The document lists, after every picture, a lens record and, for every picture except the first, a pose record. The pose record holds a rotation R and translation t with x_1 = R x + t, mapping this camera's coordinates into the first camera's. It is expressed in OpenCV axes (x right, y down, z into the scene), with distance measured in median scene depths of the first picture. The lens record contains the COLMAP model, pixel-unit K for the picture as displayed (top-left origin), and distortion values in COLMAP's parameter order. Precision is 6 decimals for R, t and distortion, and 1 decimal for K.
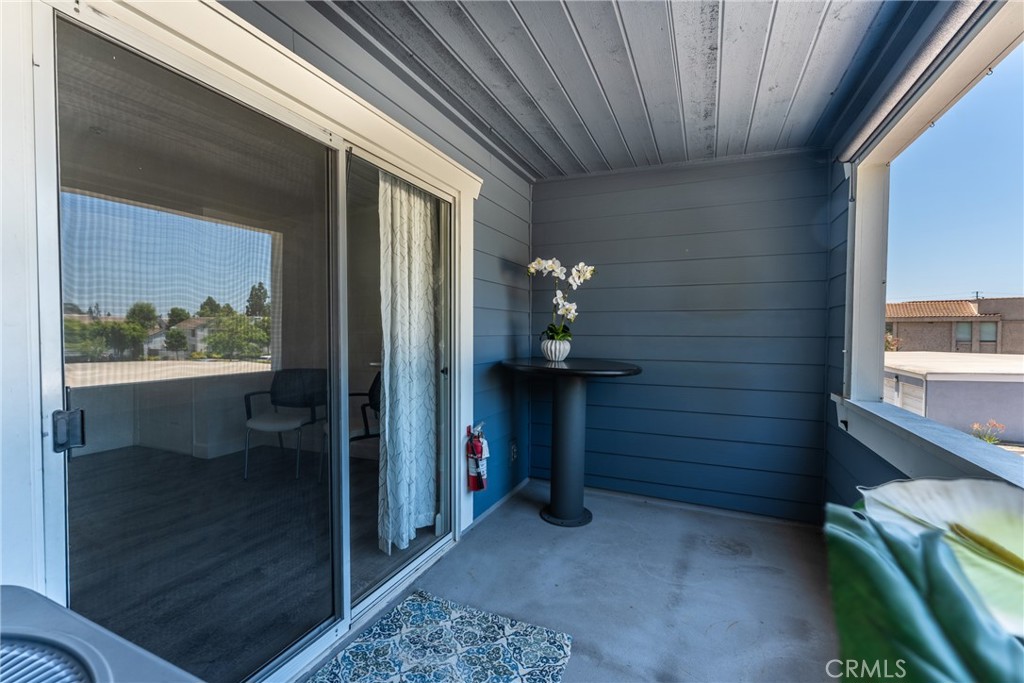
lens RADIAL K [[438.4, 0, 512.0], [0, 438.4, 341.5], [0, 0, 1]] dist [-0.000485, -0.000070]
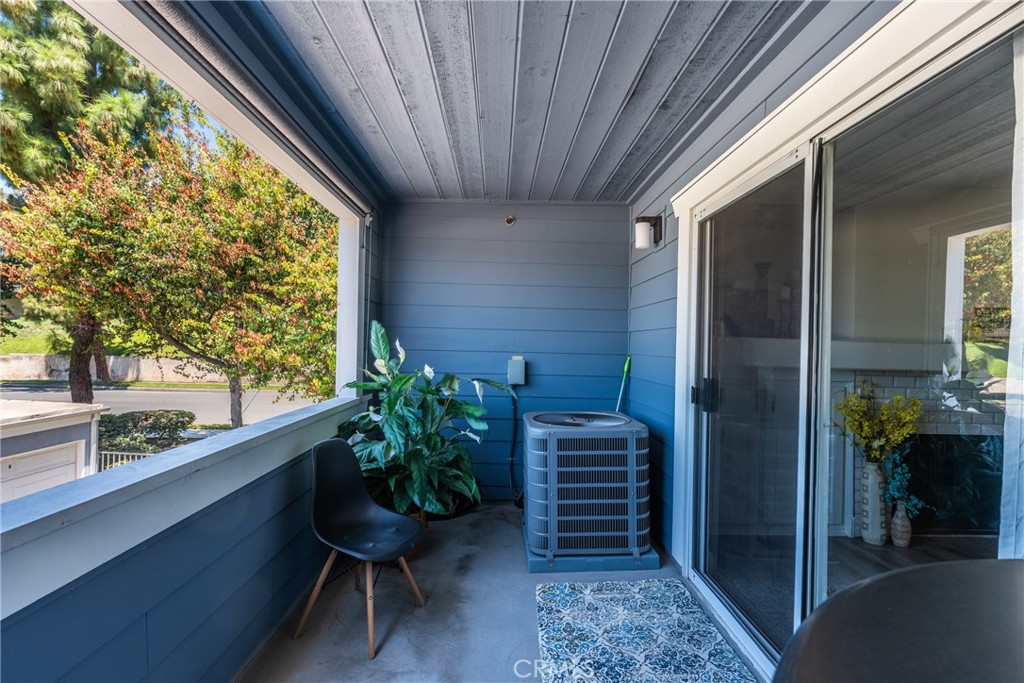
lens RADIAL K [[438.4, 0, 512.0], [0, 438.4, 341.5], [0, 0, 1]] dist [-0.000485, -0.000070]
pose [[-0.884097, -0.020135, -0.466869, 0.583347], [-0.032860, 0.999277, 0.019129, -0.051361], [0.466146, 0.032253, -0.884120, 1.578008]]
